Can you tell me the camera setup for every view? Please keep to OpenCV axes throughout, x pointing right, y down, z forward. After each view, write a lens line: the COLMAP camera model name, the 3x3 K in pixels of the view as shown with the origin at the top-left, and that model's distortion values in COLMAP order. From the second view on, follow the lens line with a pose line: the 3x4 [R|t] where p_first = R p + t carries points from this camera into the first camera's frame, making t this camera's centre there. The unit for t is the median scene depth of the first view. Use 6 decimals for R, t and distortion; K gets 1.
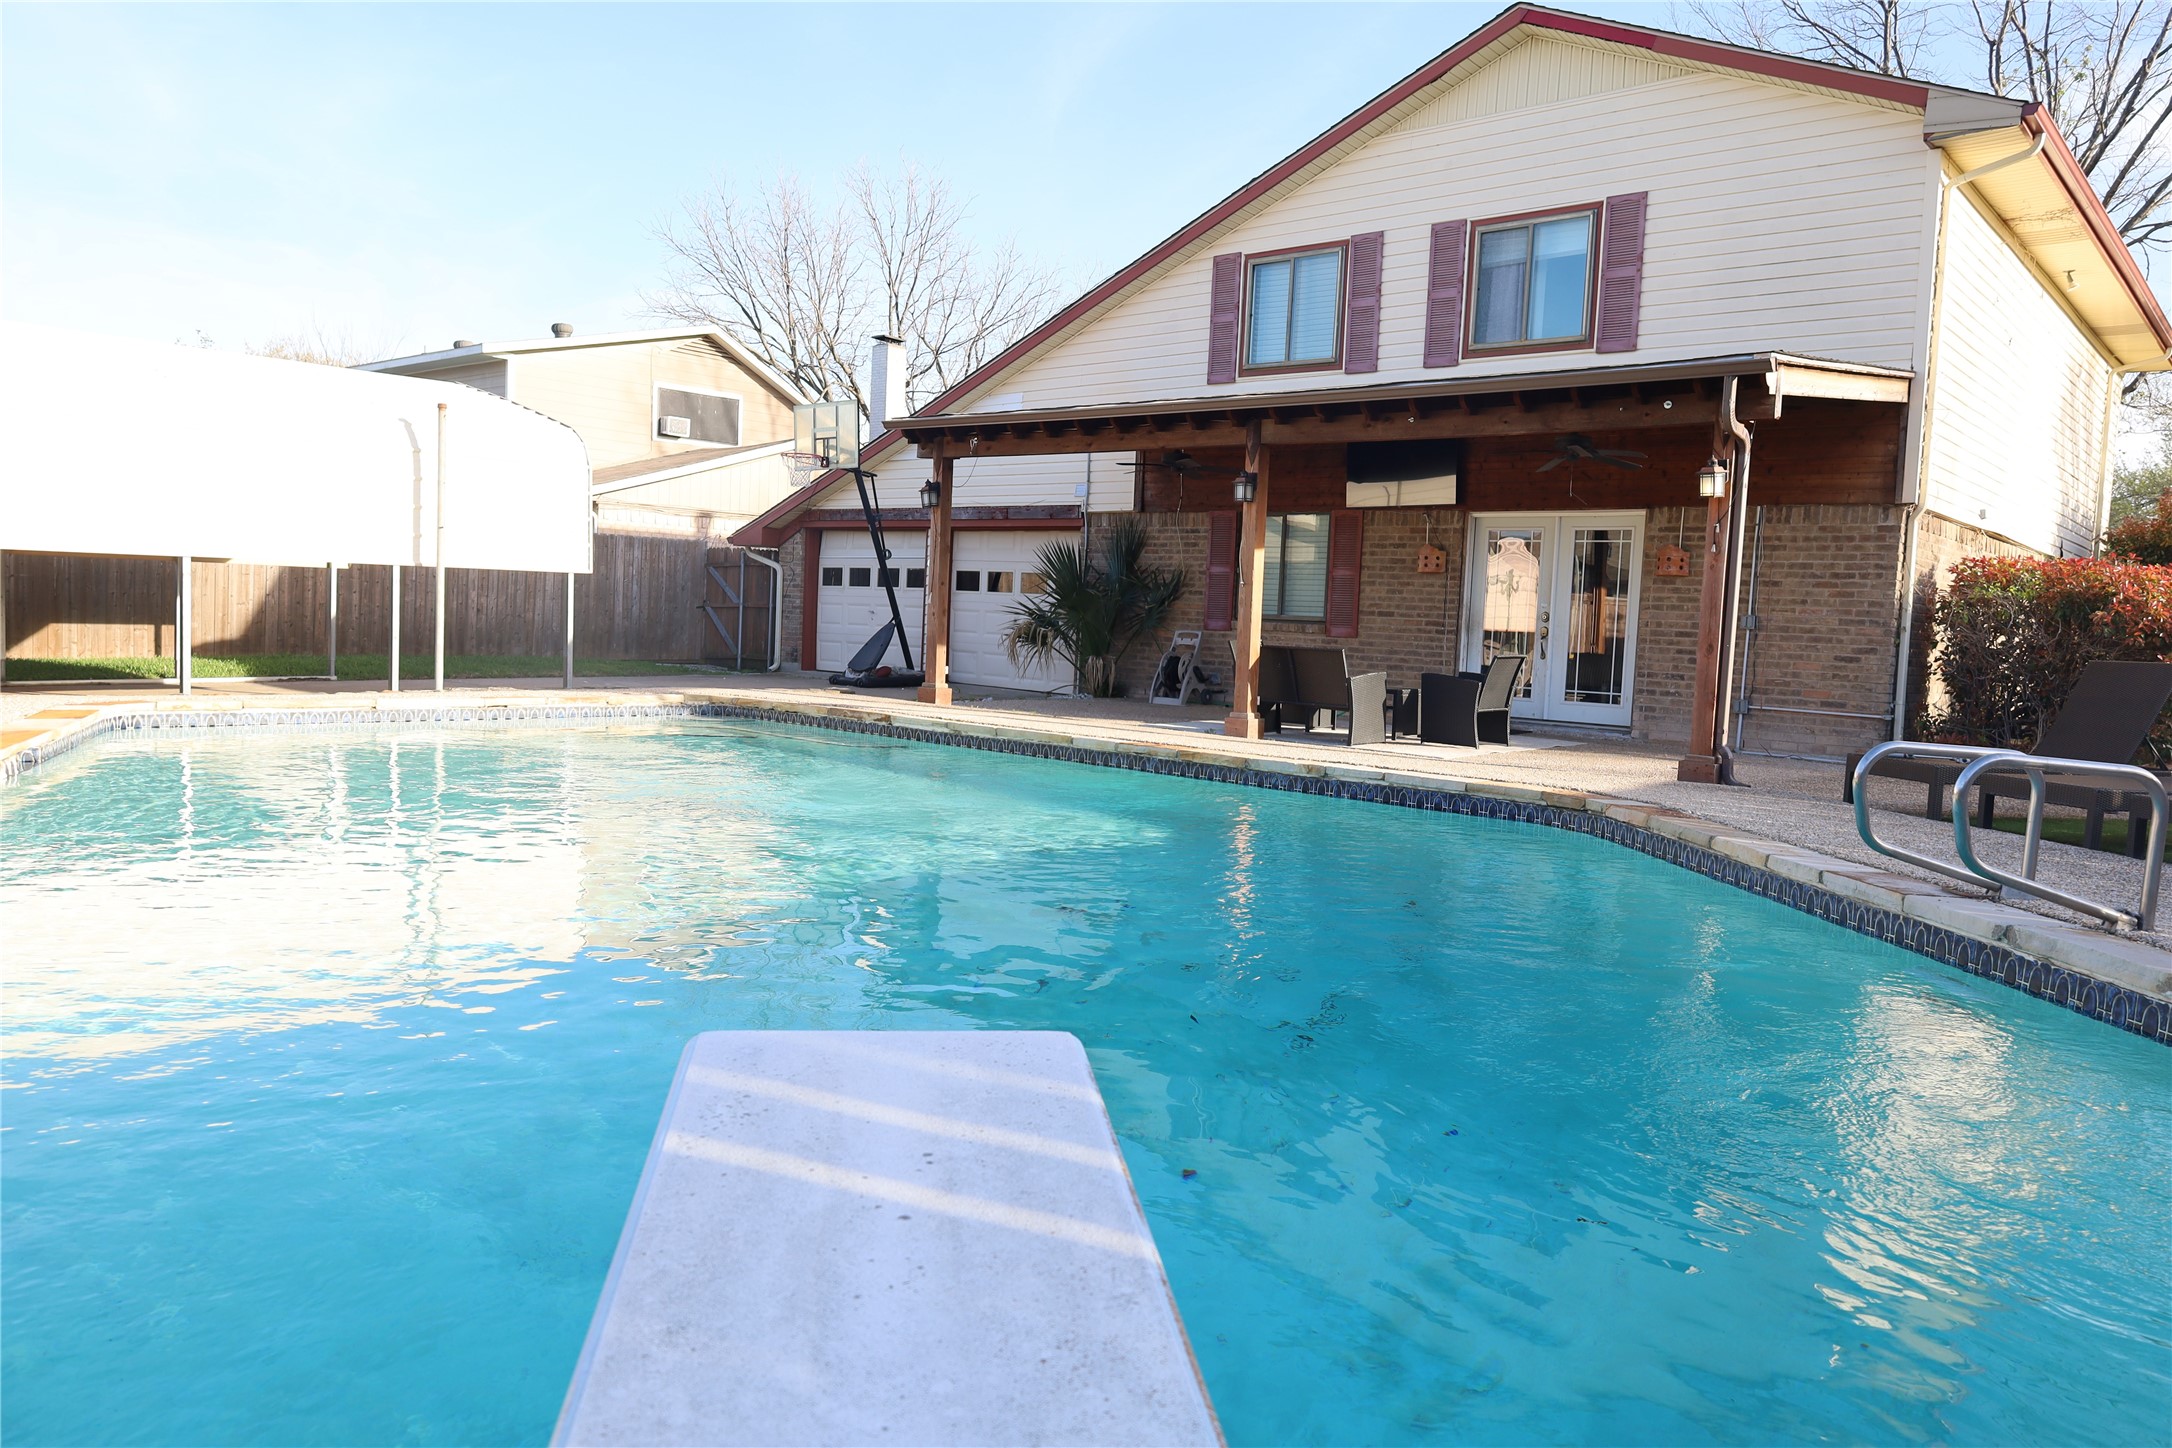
lens RADIAL K [[1500.9, 0, 1086.0], [0, 1500.9, 724.0], [0, 0, 1]] dist [-0.001432, 0.000107]
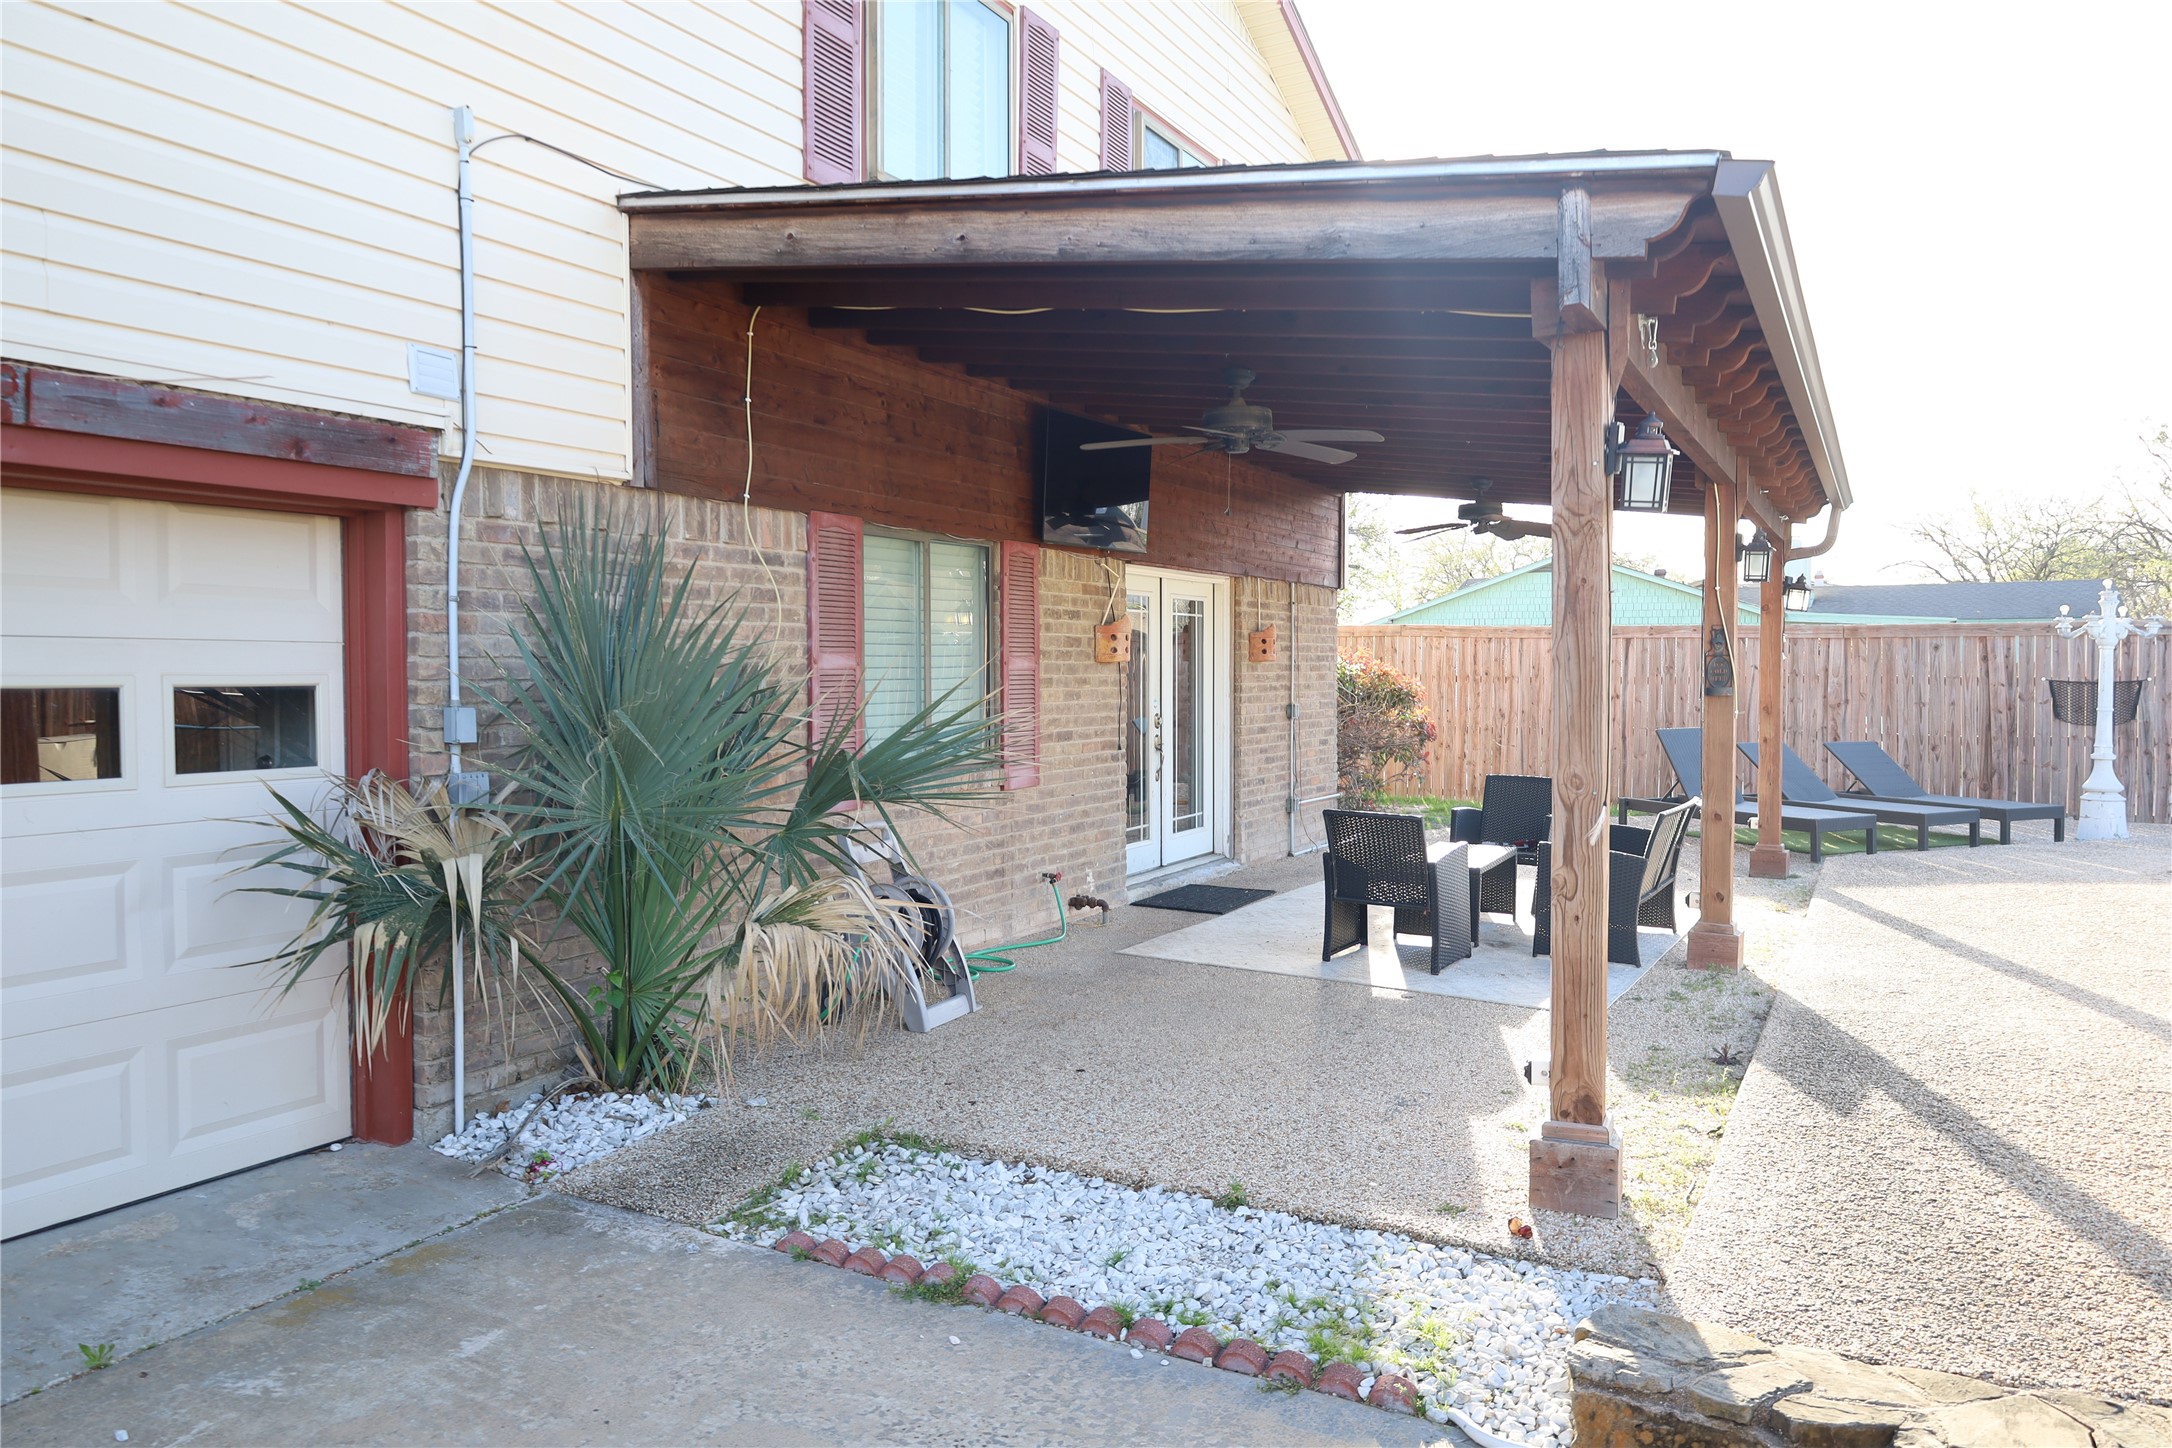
lens RADIAL K [[1500.9, 0, 1086.0], [0, 1500.9, 724.0], [0, 0, 1]] dist [-0.001432, 0.000107]
pose [[-0.198662, -0.076069, 0.977111, -0.182453], [0.067678, 0.993539, 0.091108, -0.067828], [-0.977728, 0.084228, -0.192231, 0.582426]]
